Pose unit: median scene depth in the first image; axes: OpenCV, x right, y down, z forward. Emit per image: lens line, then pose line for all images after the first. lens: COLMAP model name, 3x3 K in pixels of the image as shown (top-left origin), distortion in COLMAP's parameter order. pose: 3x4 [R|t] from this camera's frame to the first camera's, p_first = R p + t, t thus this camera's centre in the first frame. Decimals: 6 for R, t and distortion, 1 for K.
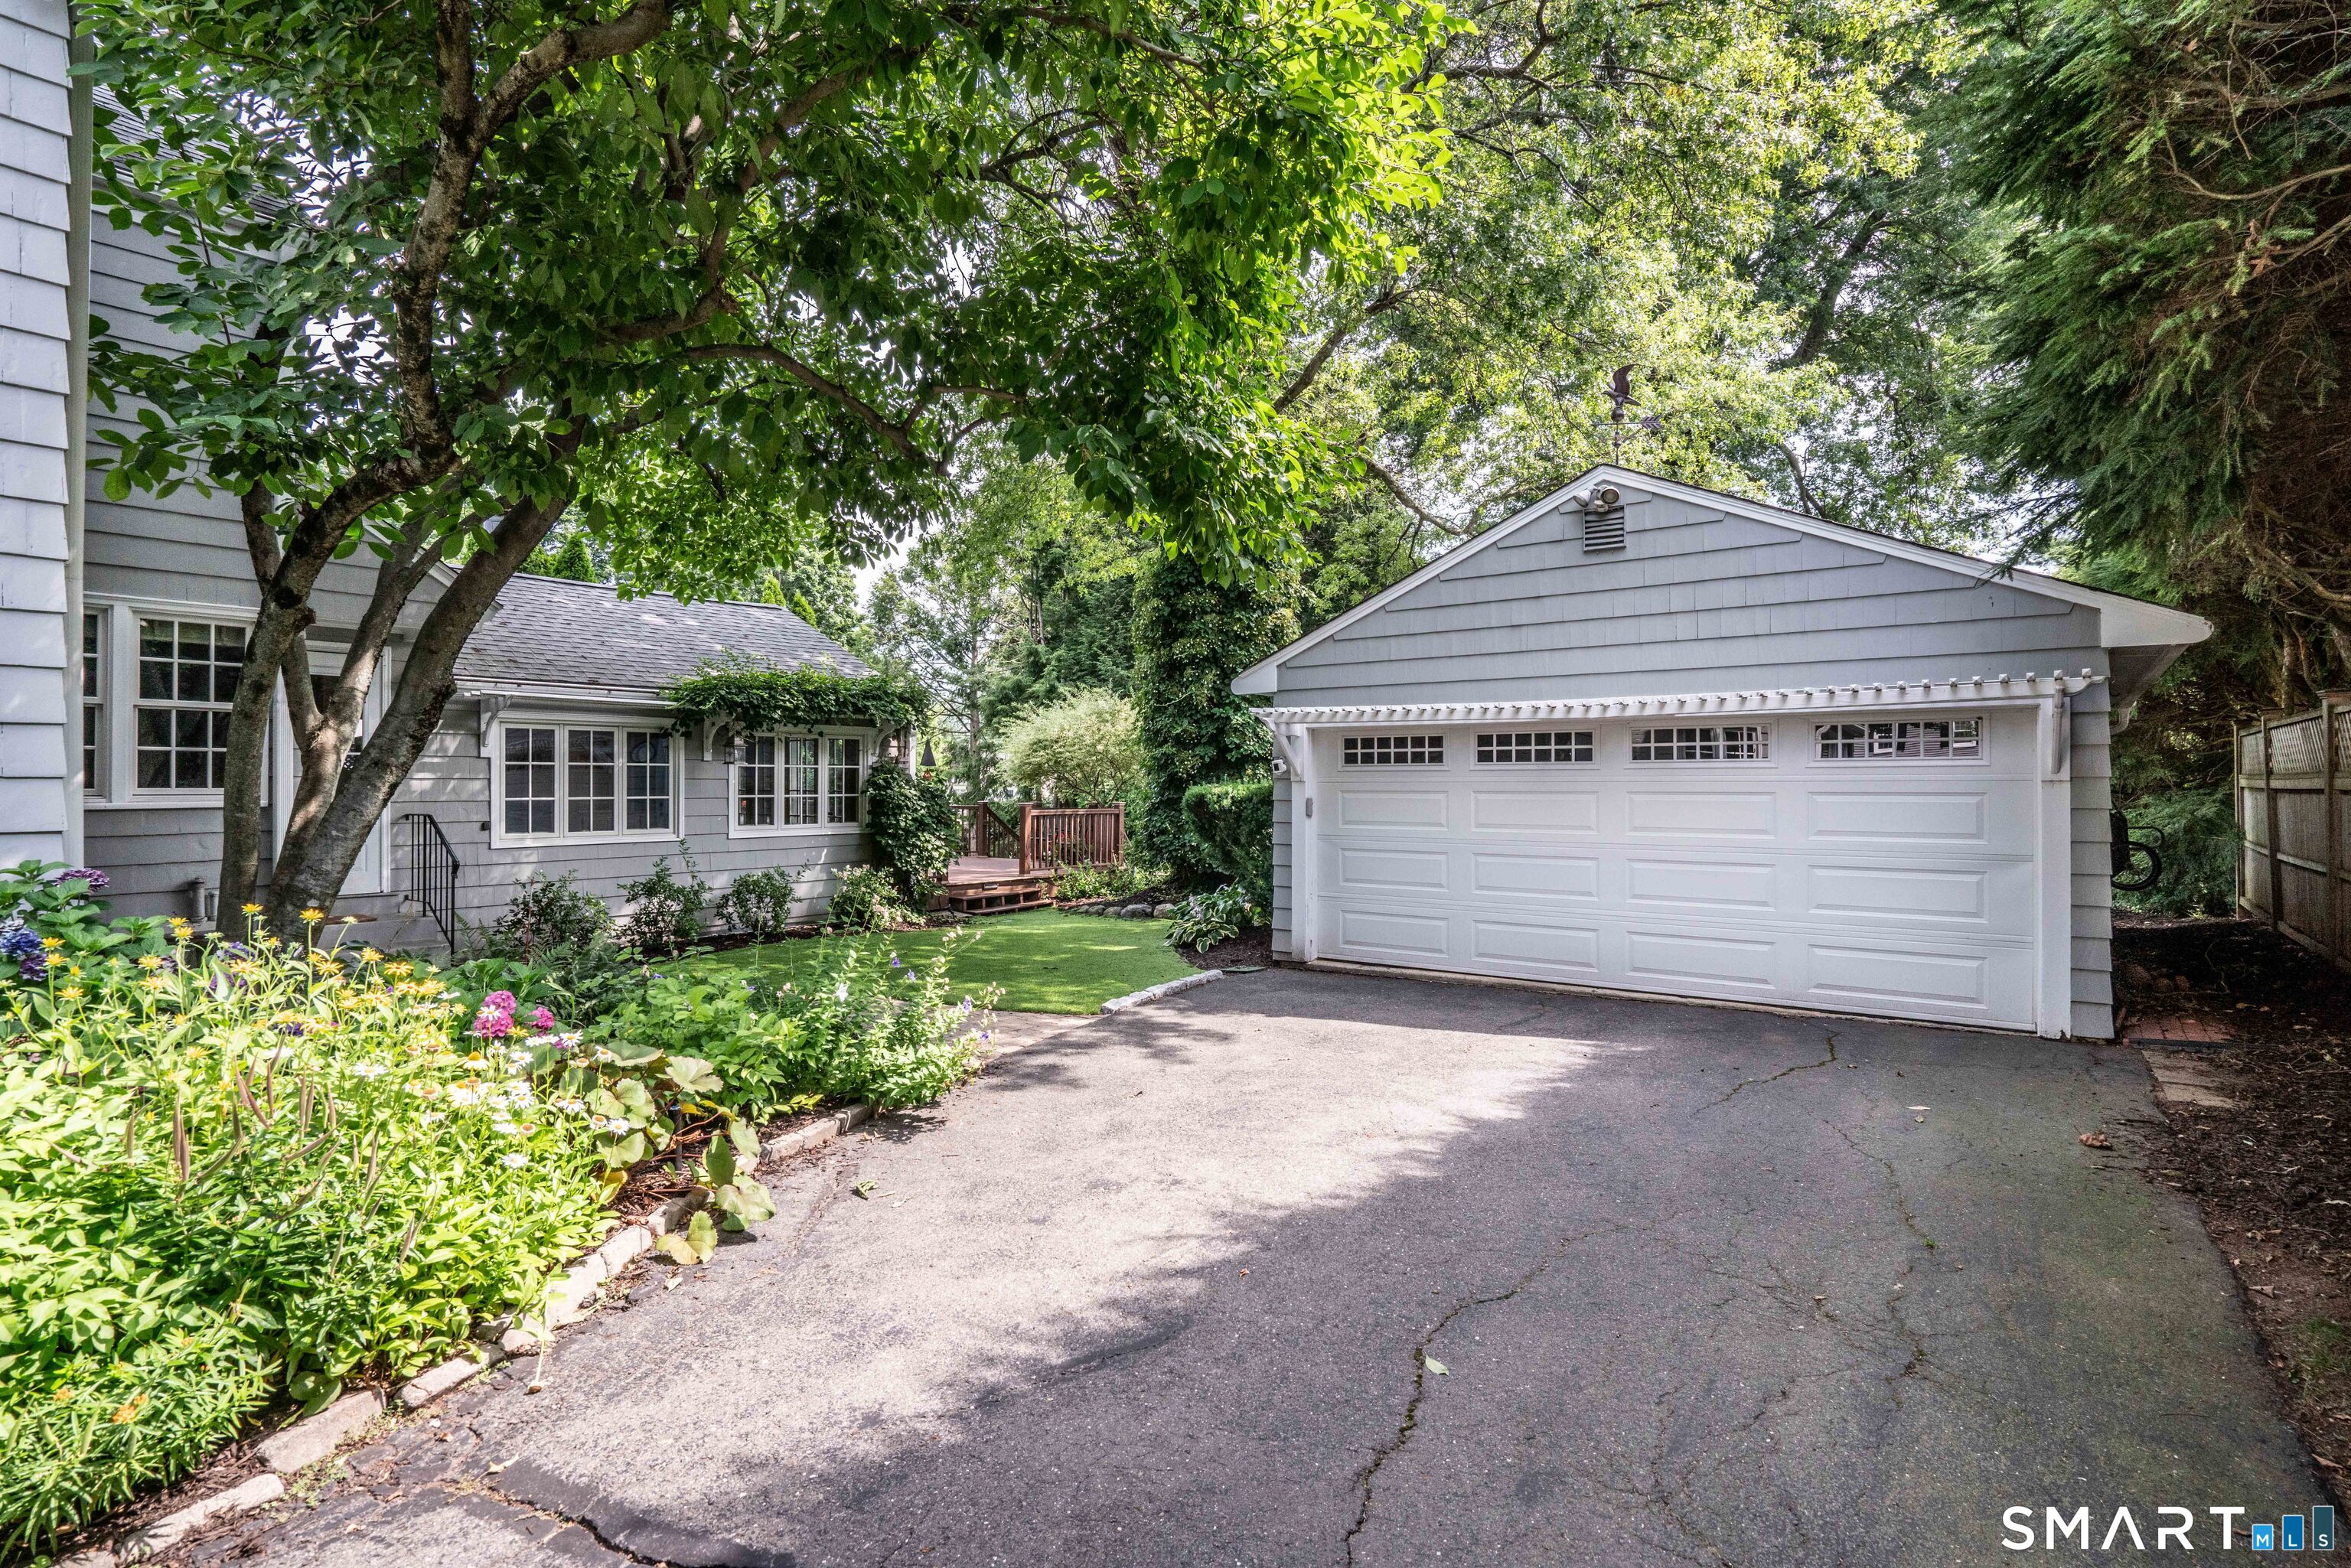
lens RADIAL K [[1112.4, 0, 1175.5], [0, 1112.4, 784.0], [0, 0, 1]] dist [-0.000523, -0.000139]
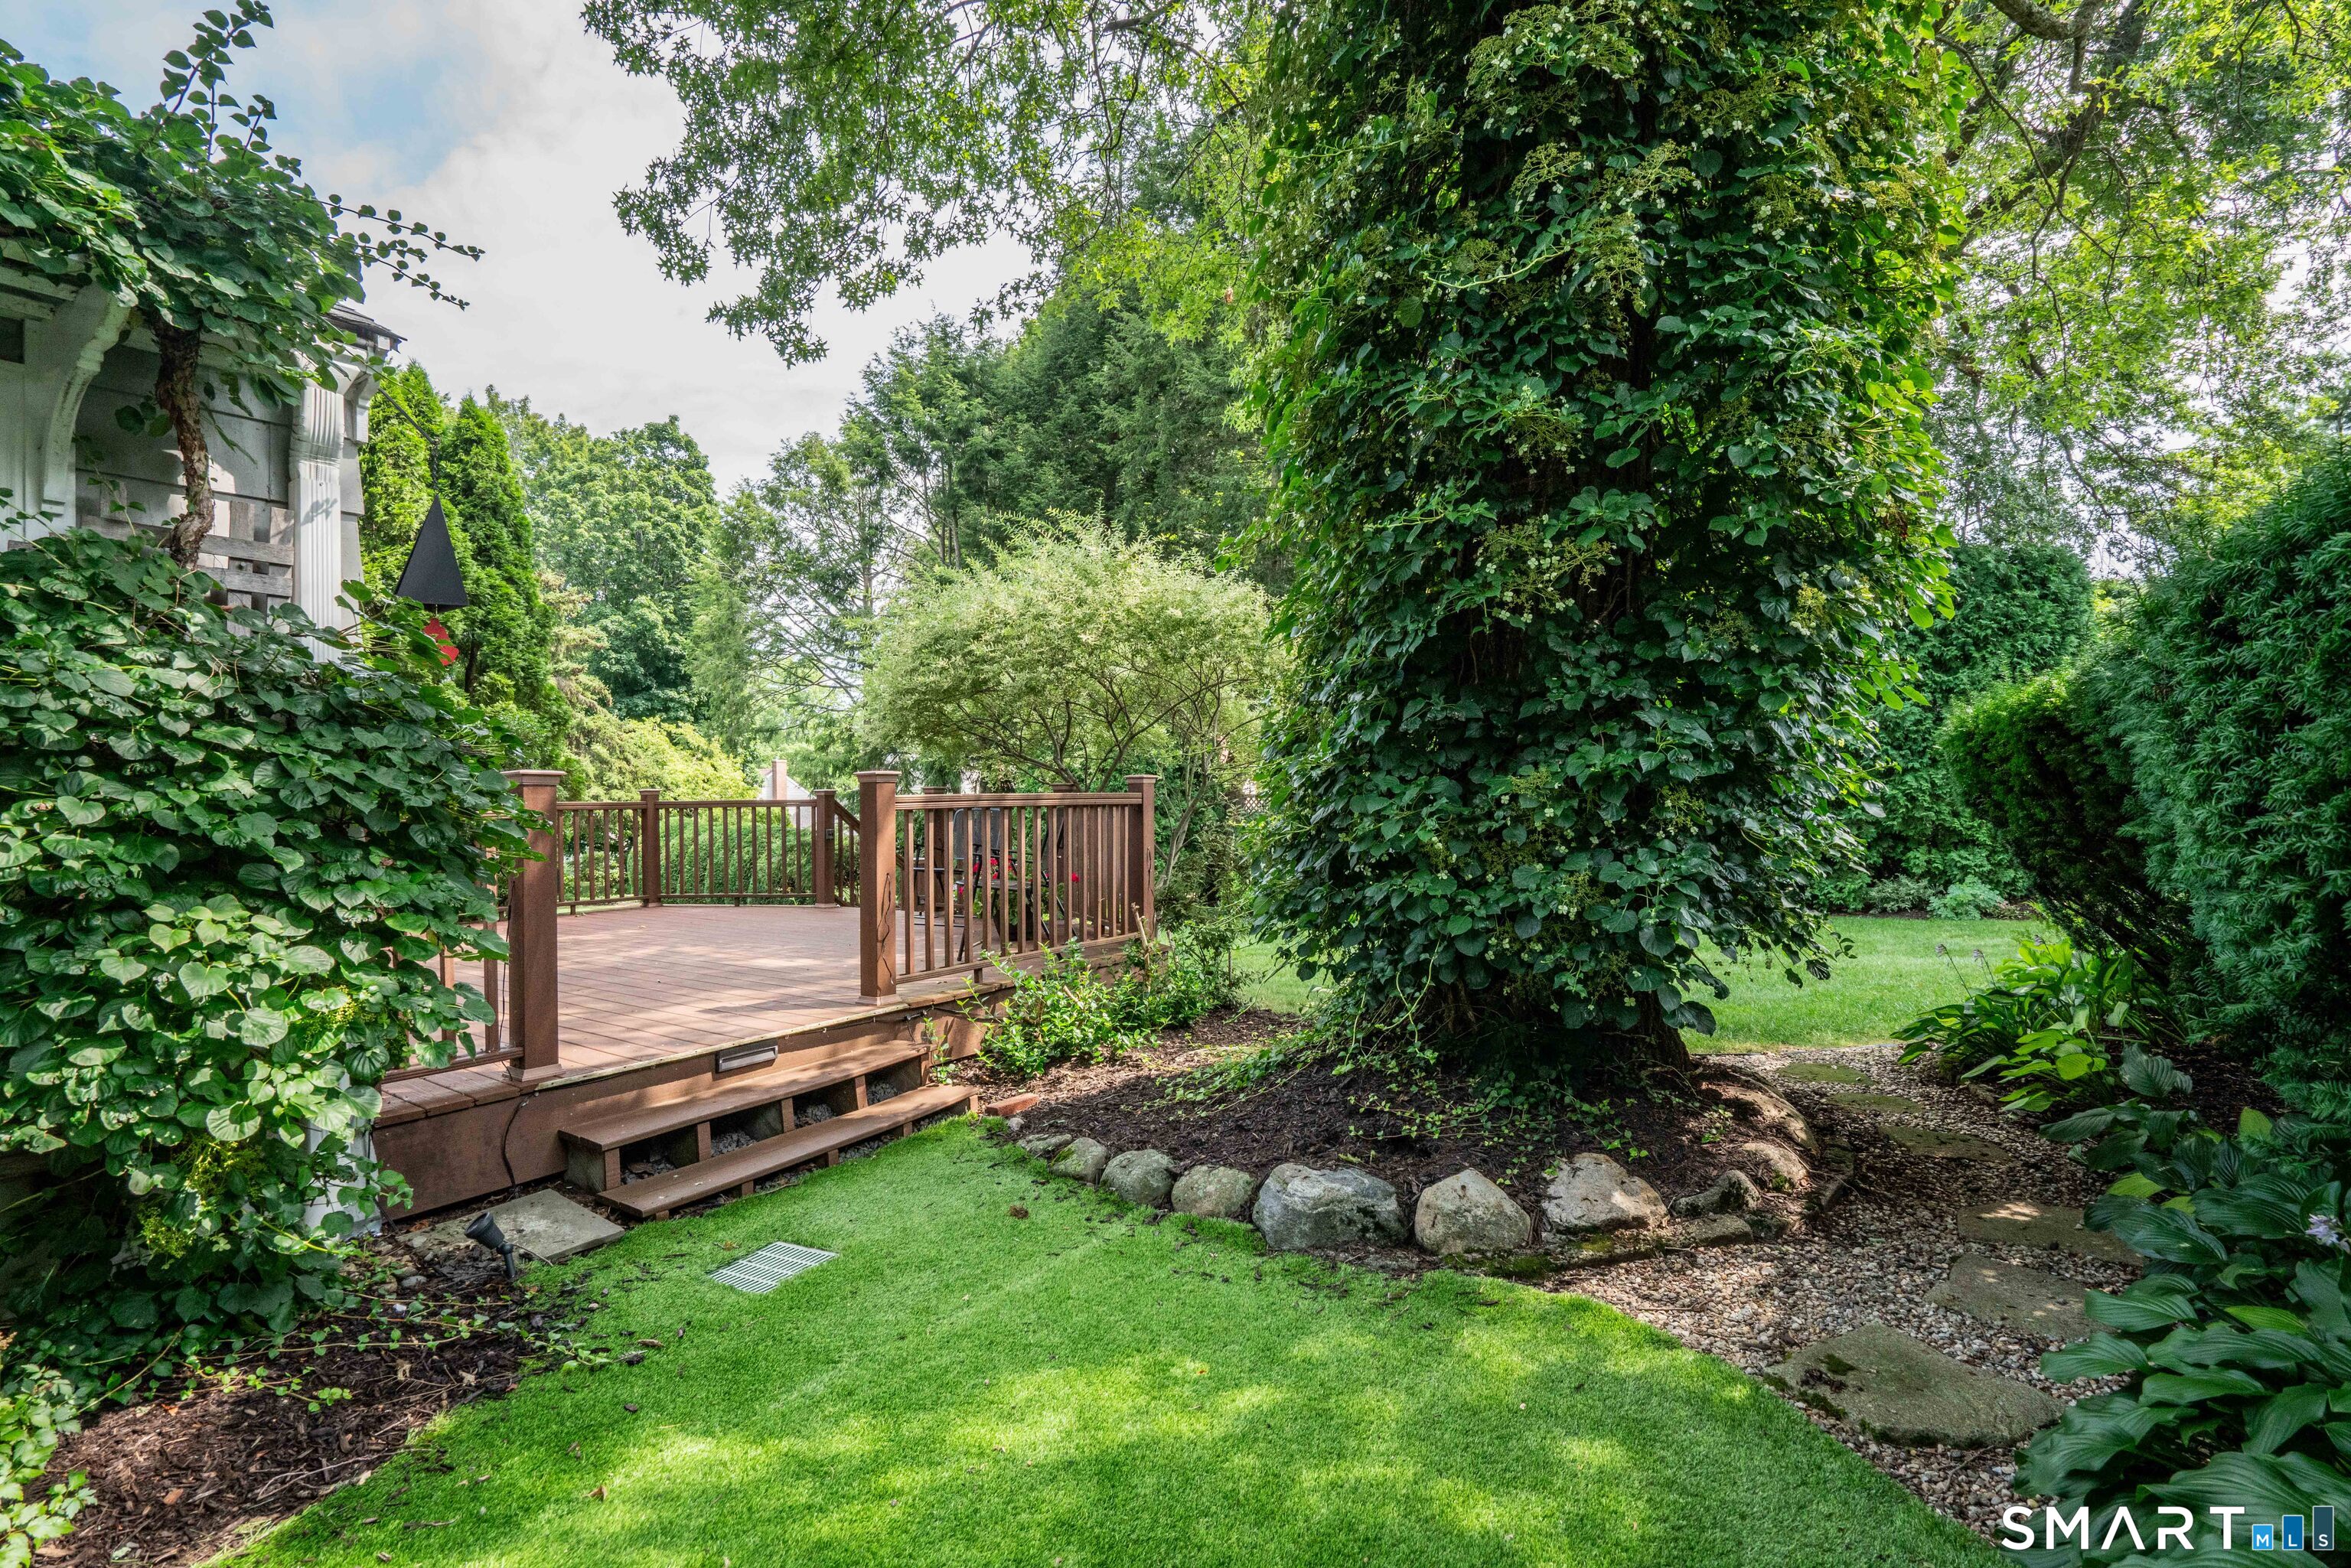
lens RADIAL K [[1075.5, 0, 1175.5], [0, 1075.5, 784.0], [0, 0, 1]] dist [-0.011252, 0.000661]
pose [[0.997503, -0.017569, 0.068408, -0.108823], [0.017995, 0.999822, -0.005619, 0.036396], [-0.068297, 0.006836, 0.997642, 1.055611]]
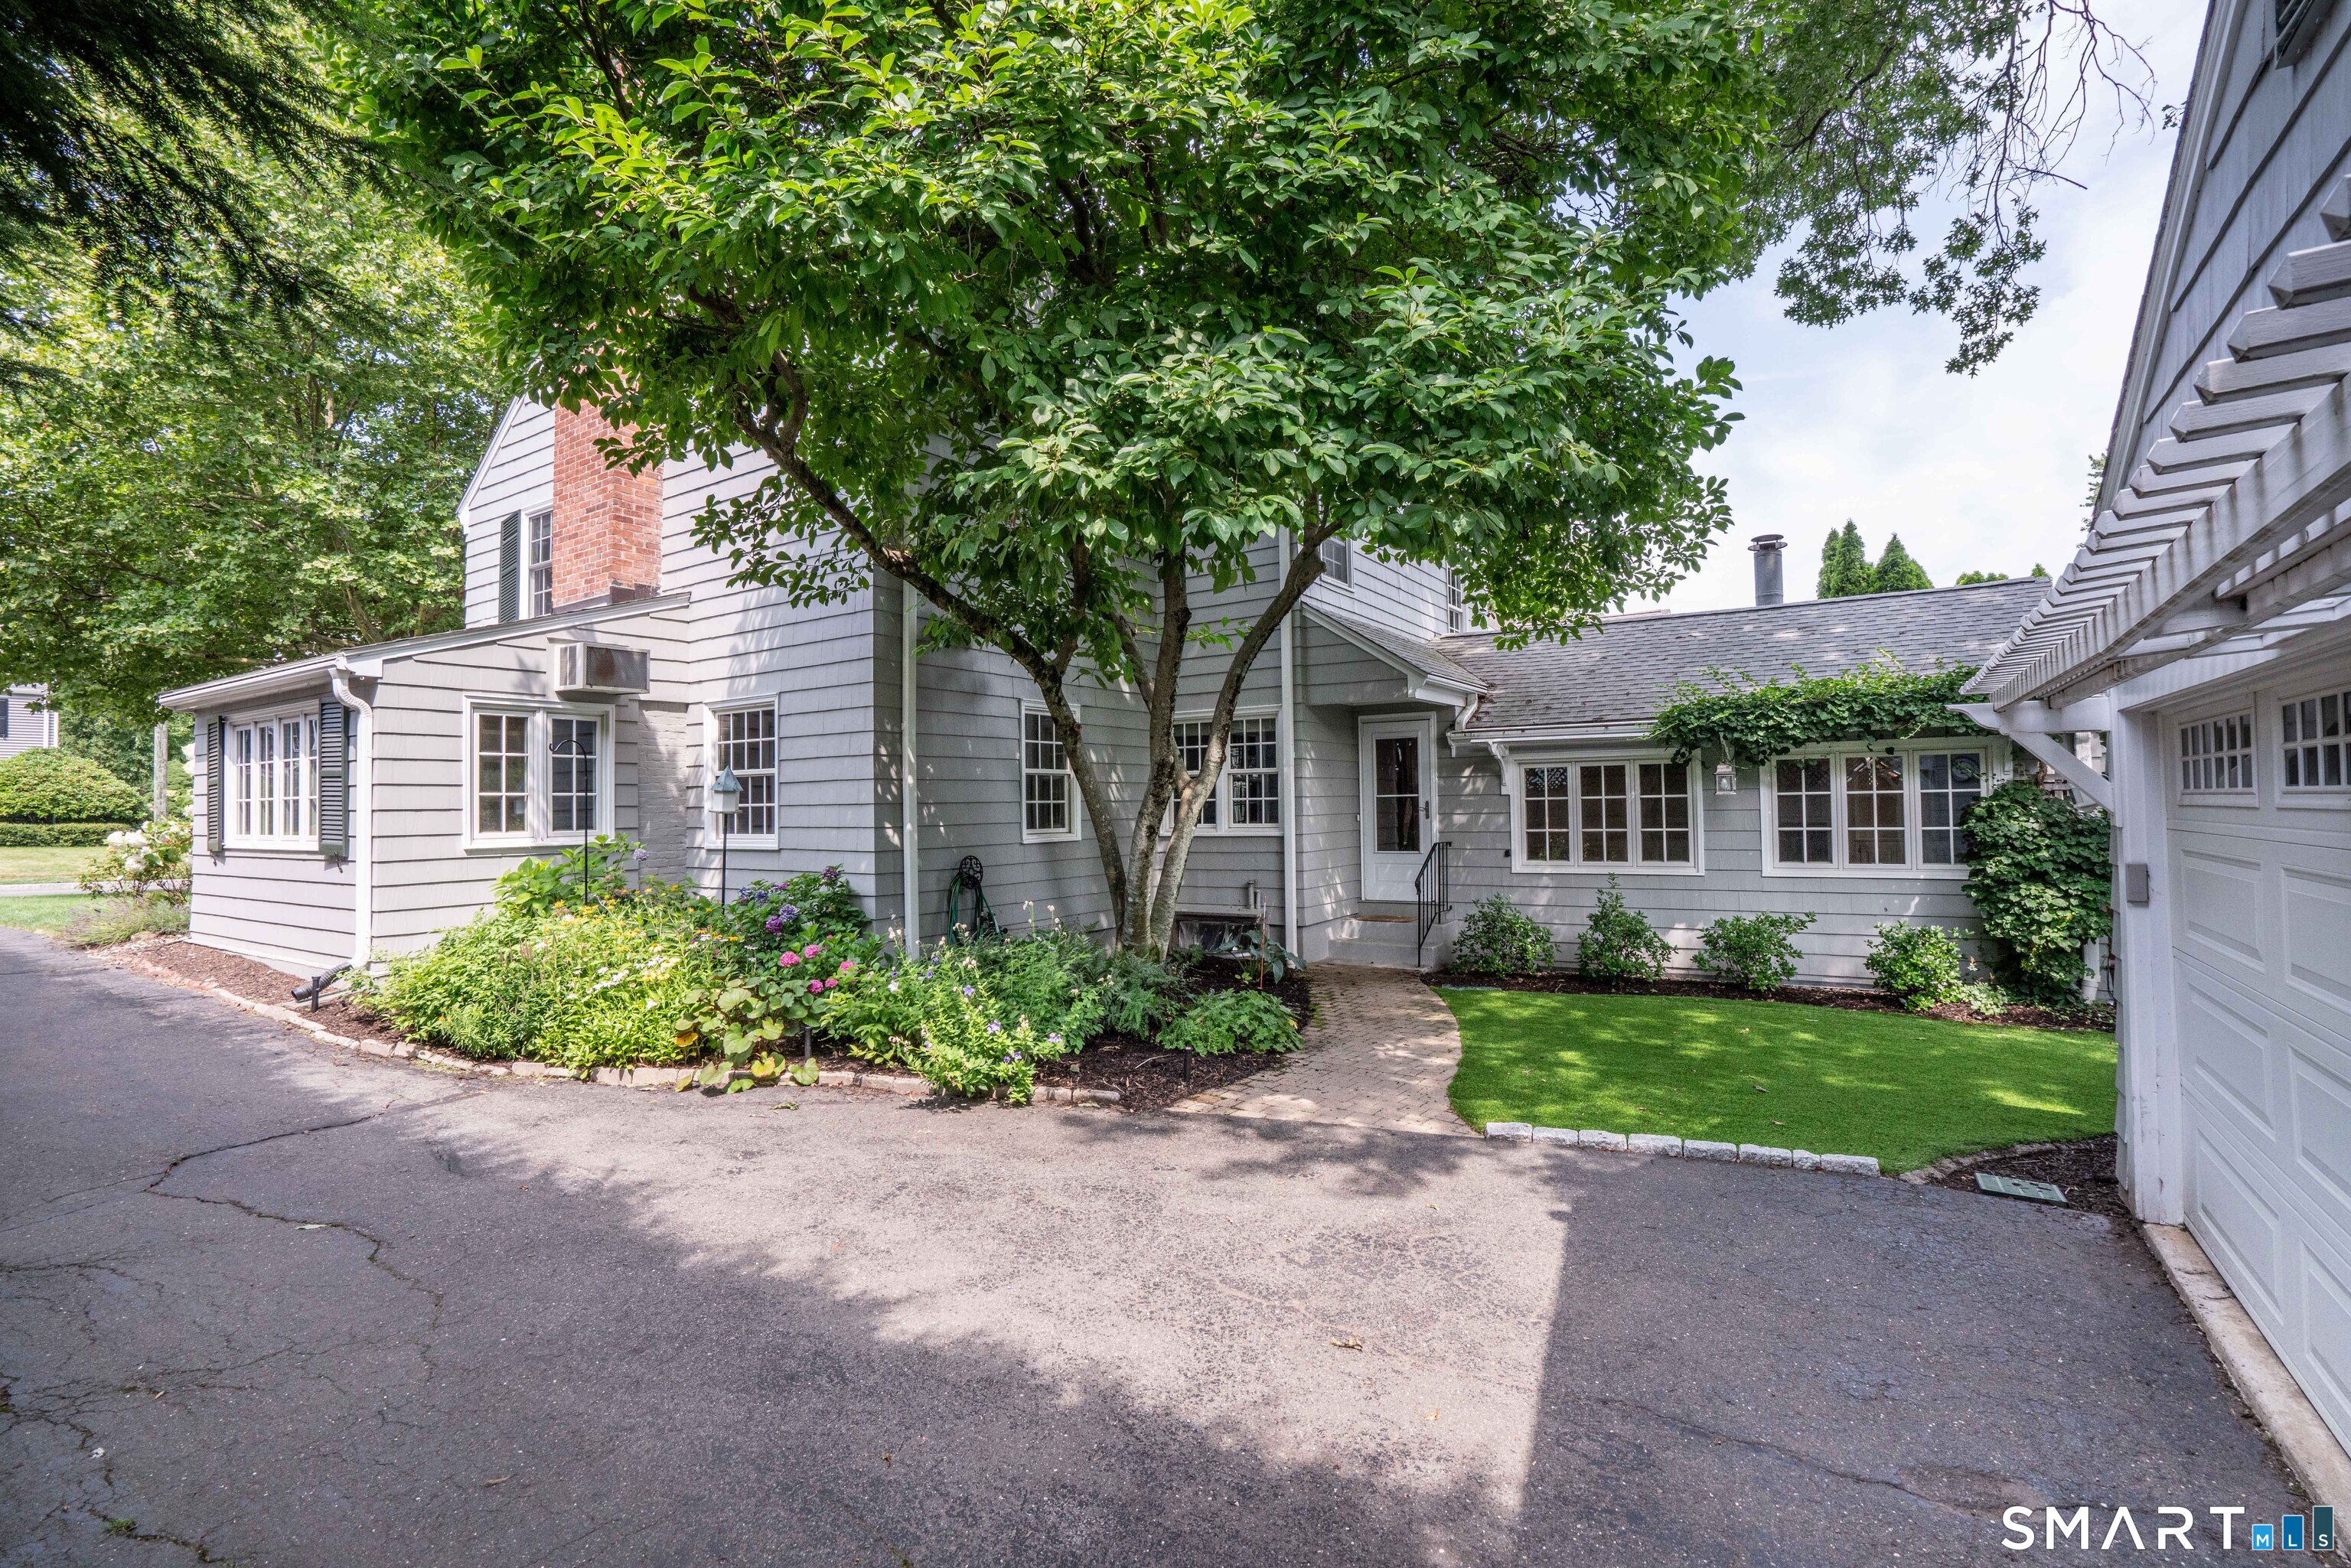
lens RADIAL K [[1075.5, 0, 1175.5], [0, 1075.5, 784.0], [0, 0, 1]] dist [-0.011252, 0.000661]
pose [[0.080594, -0.026333, -0.996399, 0.485361], [0.015979, 0.999557, -0.025124, -0.012434], [0.996619, -0.013897, 0.080979, 0.550752]]
